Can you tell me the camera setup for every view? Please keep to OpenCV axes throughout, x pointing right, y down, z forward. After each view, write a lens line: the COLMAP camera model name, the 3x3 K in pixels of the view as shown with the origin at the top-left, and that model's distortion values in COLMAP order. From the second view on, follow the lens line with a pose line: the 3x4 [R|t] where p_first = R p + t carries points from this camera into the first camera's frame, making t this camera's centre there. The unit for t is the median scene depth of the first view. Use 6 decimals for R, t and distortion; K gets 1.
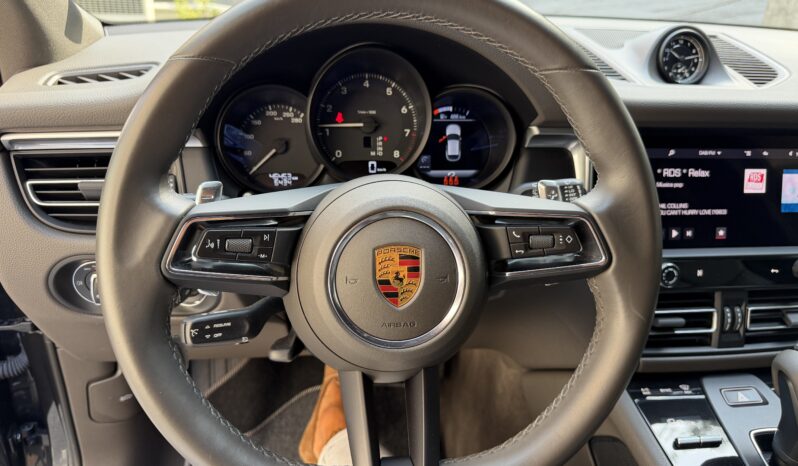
lens RADIAL K [[568.7, 0, 392.4], [0, 568.7, 250.0], [0, 0, 1]] dist [0.038727, -0.049961]
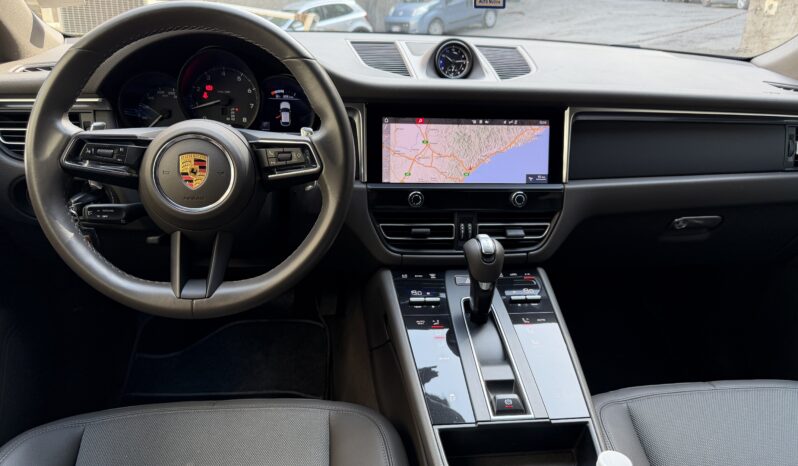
lens RADIAL K [[568.7, 0, 392.1], [0, 568.7, 244.5], [0, 0, 1]] dist [0.038727, -0.049961]
pose [[0.999924, 0.009347, -0.008087, 0.416612], [-0.009644, 0.999248, -0.037566, 0.216332], [0.007730, 0.037641, 0.999261, -0.504805]]
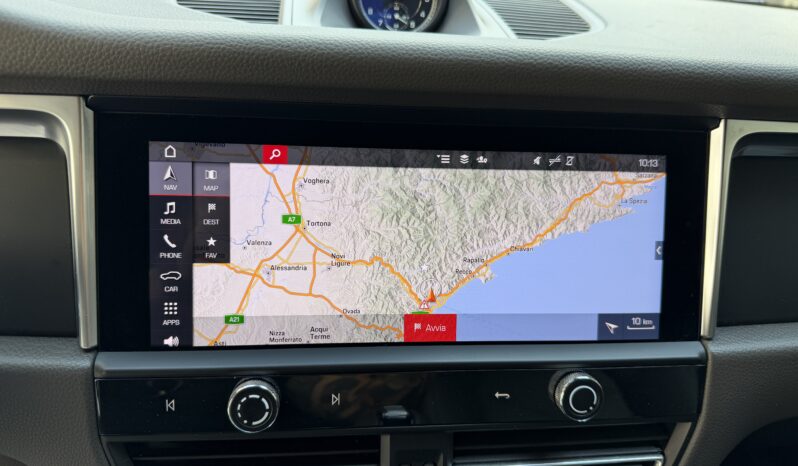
lens RADIAL K [[568.7, 0, 392.9], [0, 568.7, 200.1], [0, 0, 1]] dist [0.038727, -0.049961]
pose [[0.999599, 0.028051, 0.003836, 0.573195], [-0.027804, 0.998160, -0.053883, -0.103859], [-0.005341, 0.053754, 0.998540, 0.502685]]
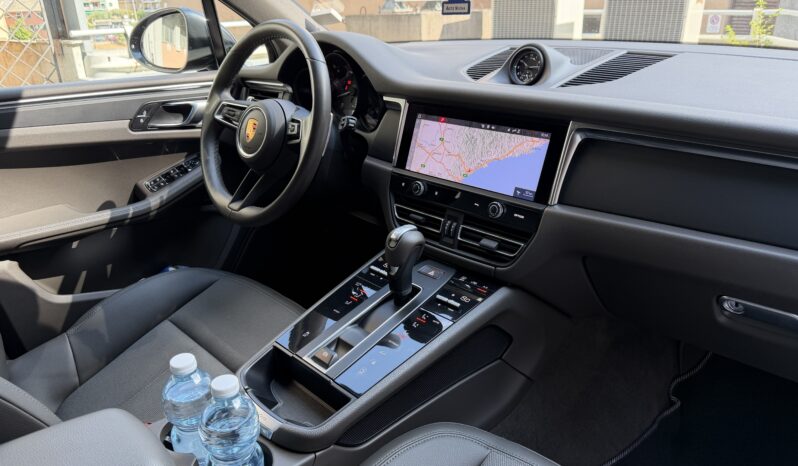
lens RADIAL K [[553.4, 0, 396.9], [0, 553.4, 238.8], [0, 0, 1]] dist [0.032901, -0.002744]
pose [[0.603125, 0.262219, -0.753313, 1.677704], [-0.298013, 0.950106, 0.092122, 0.051045], [0.739884, 0.168936, 0.651178, -0.090938]]
